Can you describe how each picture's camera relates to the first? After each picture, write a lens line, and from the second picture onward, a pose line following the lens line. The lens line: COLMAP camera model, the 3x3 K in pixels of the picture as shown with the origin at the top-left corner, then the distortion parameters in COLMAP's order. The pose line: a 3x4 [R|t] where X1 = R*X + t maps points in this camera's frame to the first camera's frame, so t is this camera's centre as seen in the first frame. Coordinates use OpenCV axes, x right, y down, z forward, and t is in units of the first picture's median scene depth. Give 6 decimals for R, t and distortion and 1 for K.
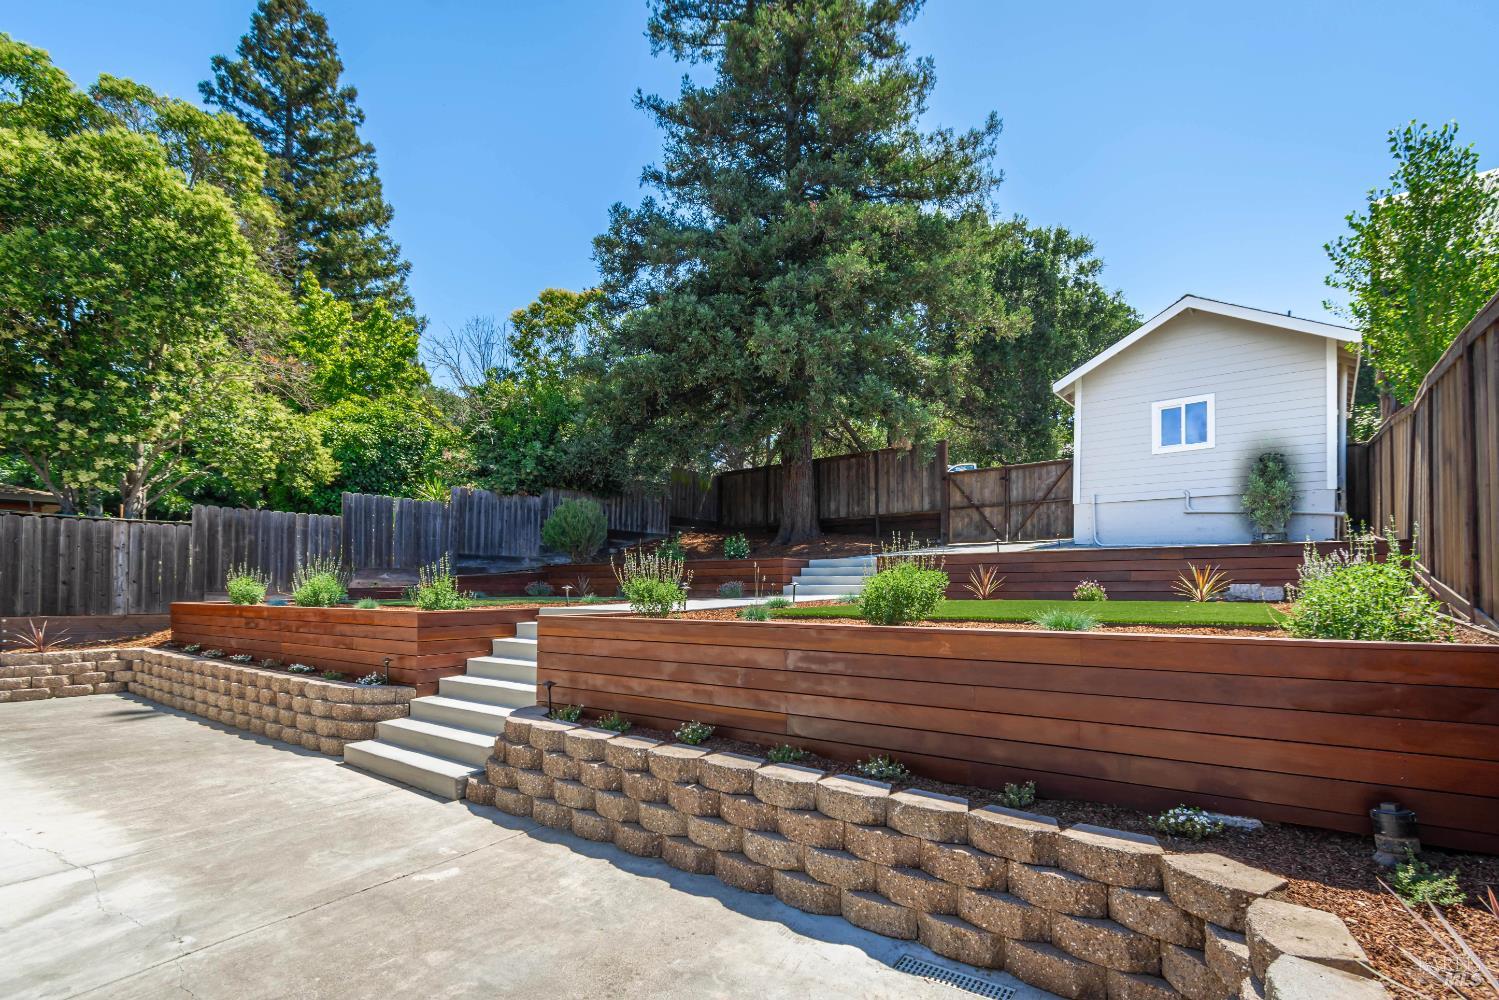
lens RADIAL K [[671.1, 0, 750.2], [0, 671.1, 569.9], [0, 0, 1]] dist [0.000833, -0.000871]
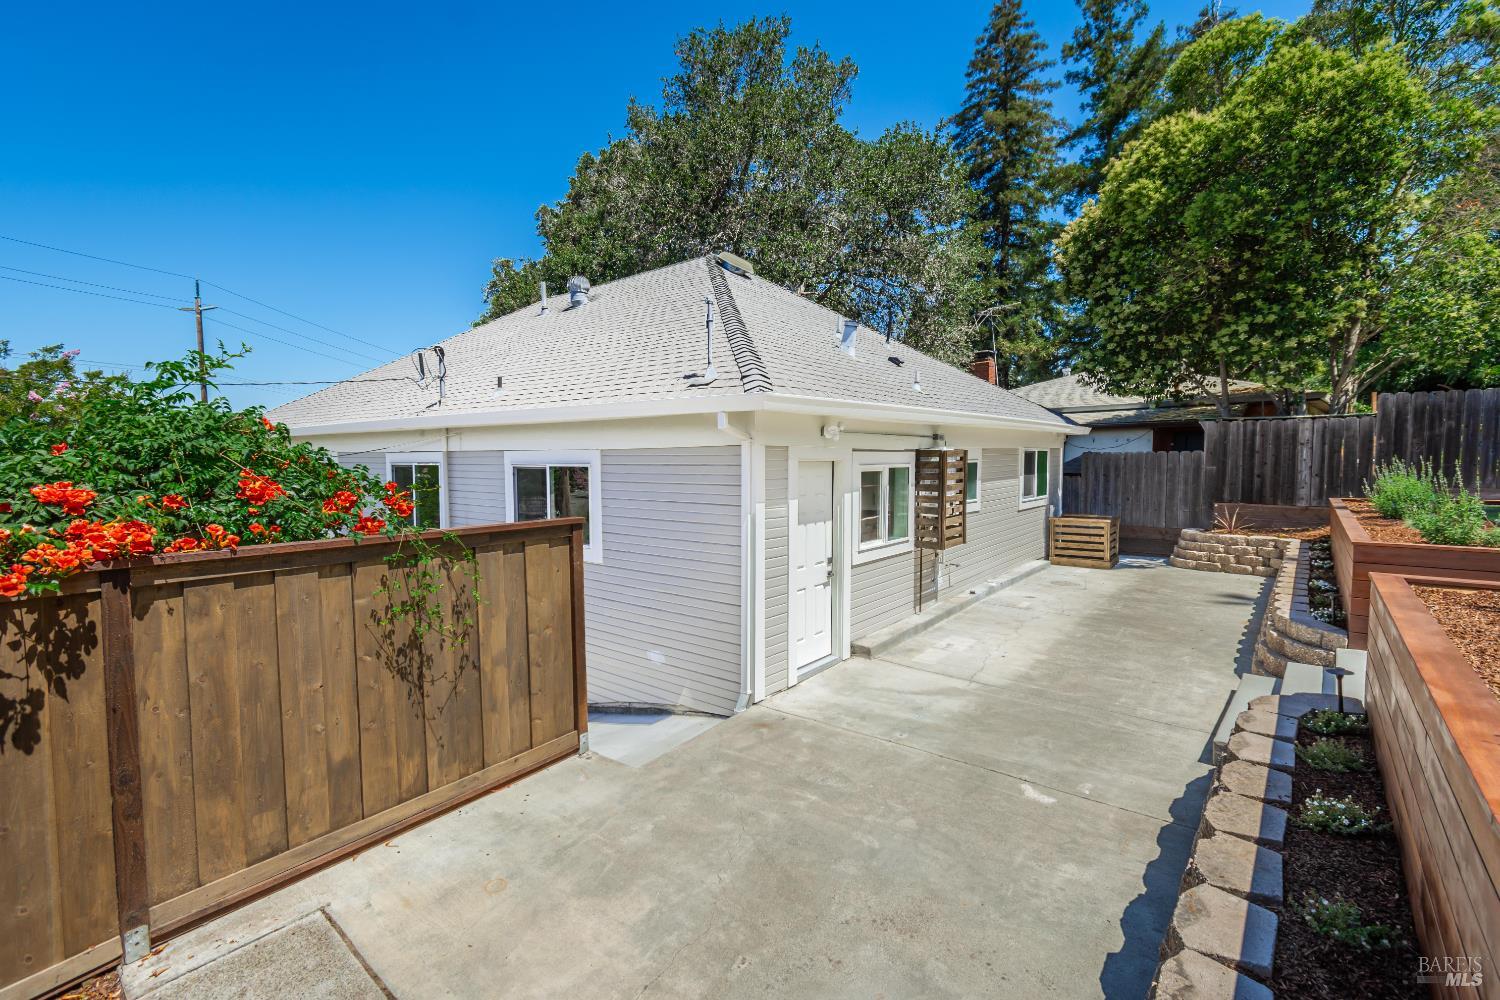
lens RADIAL K [[671.5, 0, 752.0], [0, 671.5, 499.5], [0, 0, 1]] dist [0.000833, -0.000871]
pose [[-0.089776, 0.059951, -0.994156, 0.220450], [0.031549, 0.997857, 0.057326, -0.034726], [0.995462, -0.026218, -0.091475, 0.229441]]
